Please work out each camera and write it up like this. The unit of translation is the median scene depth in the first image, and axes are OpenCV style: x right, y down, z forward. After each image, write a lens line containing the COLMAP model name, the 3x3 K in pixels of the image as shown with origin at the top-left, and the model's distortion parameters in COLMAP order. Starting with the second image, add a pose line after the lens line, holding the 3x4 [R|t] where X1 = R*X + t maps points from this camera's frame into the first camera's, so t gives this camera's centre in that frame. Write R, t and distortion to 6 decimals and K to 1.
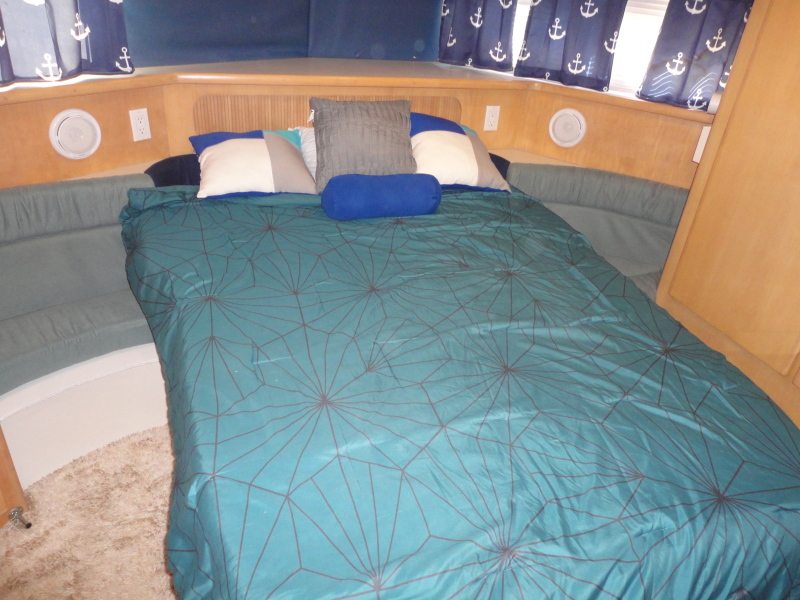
lens RADIAL K [[573.3, 0, 396.5], [0, 573.3, 290.2], [0, 0, 1]] dist [-0.012451, 0.007261]
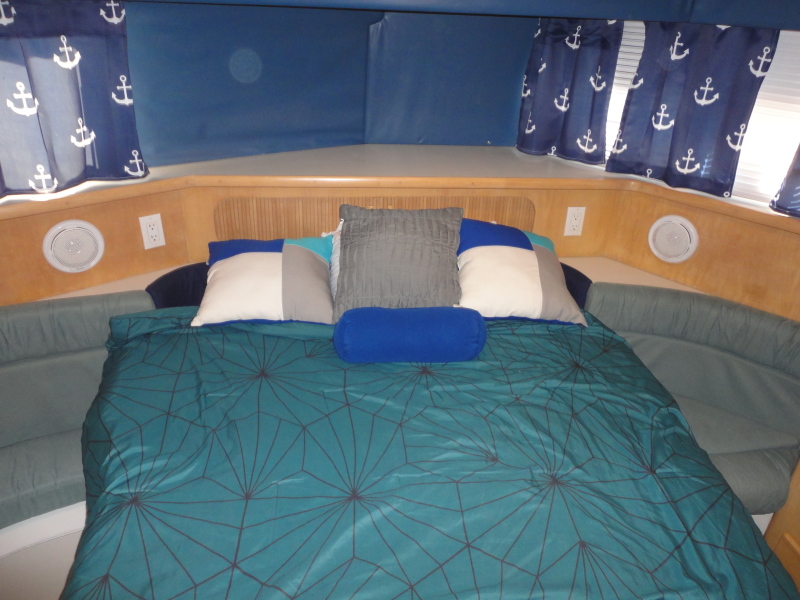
lens RADIAL K [[573.3, 0, 396.5], [0, 573.3, 290.2], [0, 0, 1]] dist [-0.012451, 0.007261]
pose [[0.977620, 0.060117, -0.201606, 0.116793], [-0.072967, 0.995709, -0.056918, -0.182118], [0.197319, 0.070355, 0.977812, 0.213899]]
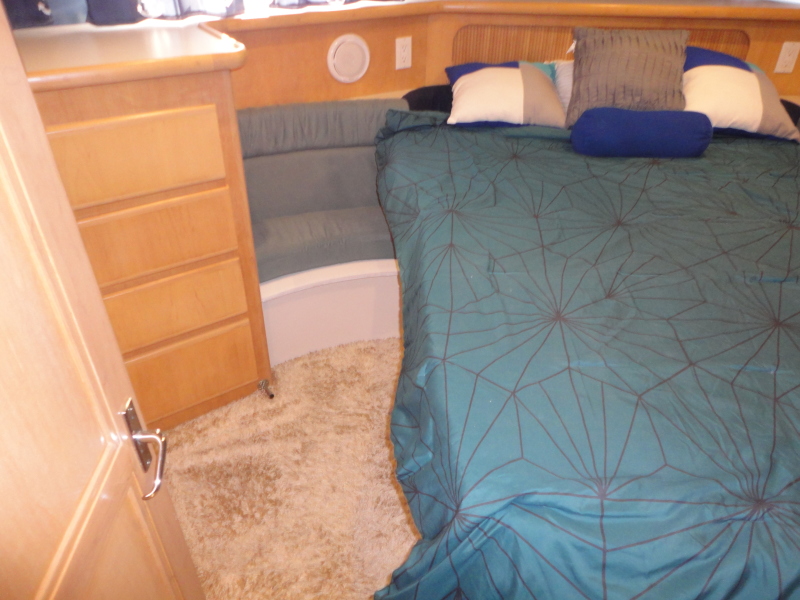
lens RADIAL K [[573.3, 0, 396.5], [0, 573.3, 290.2], [0, 0, 1]] dist [-0.012451, 0.007261]
pose [[0.924774, 0.149357, -0.349978, -0.027984], [-0.131149, 0.988498, 0.075307, 0.066412], [0.357201, -0.023743, 0.933726, 0.003462]]
